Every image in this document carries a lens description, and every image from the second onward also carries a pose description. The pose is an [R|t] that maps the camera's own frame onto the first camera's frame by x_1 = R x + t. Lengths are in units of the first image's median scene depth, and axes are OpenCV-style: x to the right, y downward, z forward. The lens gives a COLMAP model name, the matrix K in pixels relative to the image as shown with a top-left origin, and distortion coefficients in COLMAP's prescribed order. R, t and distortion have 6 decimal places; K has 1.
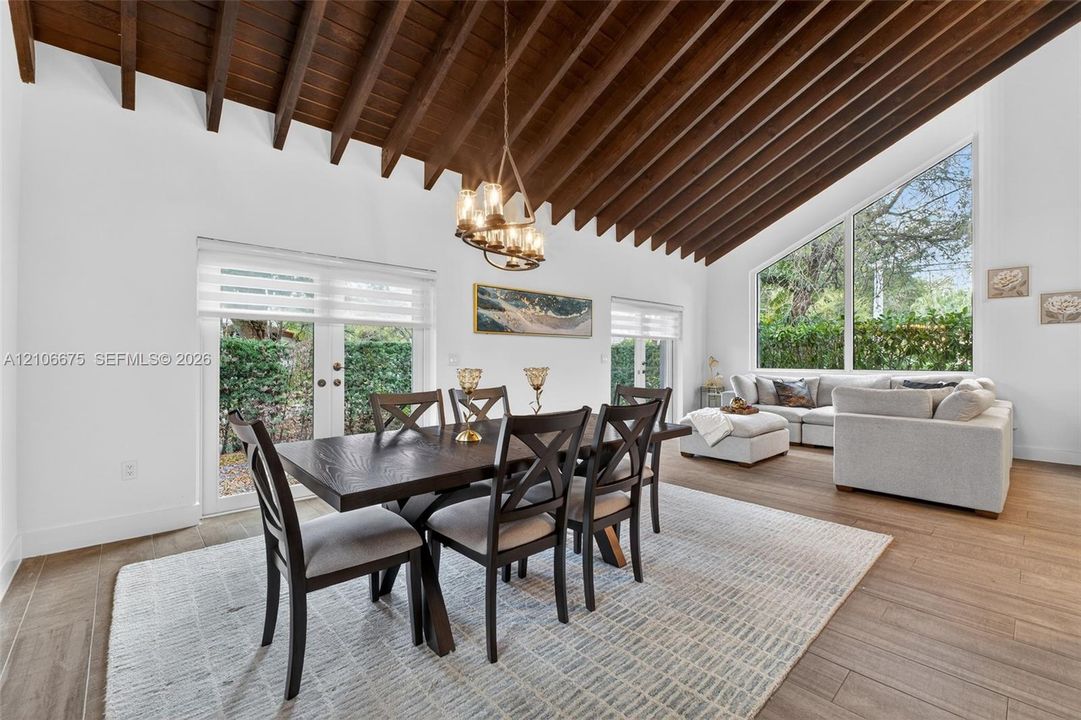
lens RADIAL K [[456.1, 0, 539.7], [0, 456.1, 359.4], [0, 0, 1]] dist [-0.000566, -0.000078]
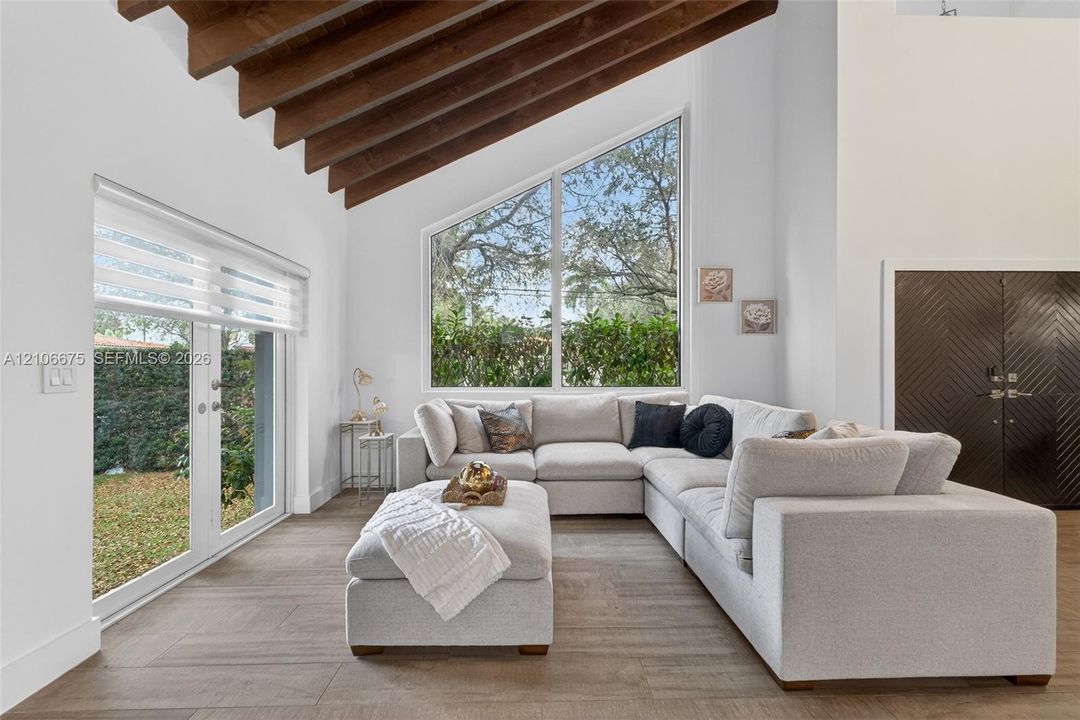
lens RADIAL K [[455.7, 0, 539.0], [0, 455.7, 371.1], [0, 0, 1]] dist [-0.000566, -0.000078]
pose [[0.661388, -0.003040, 0.750037, 0.121278], [0.000800, 0.999994, 0.003348, -0.005178], [-0.750043, -0.001615, 0.661387, 0.551380]]
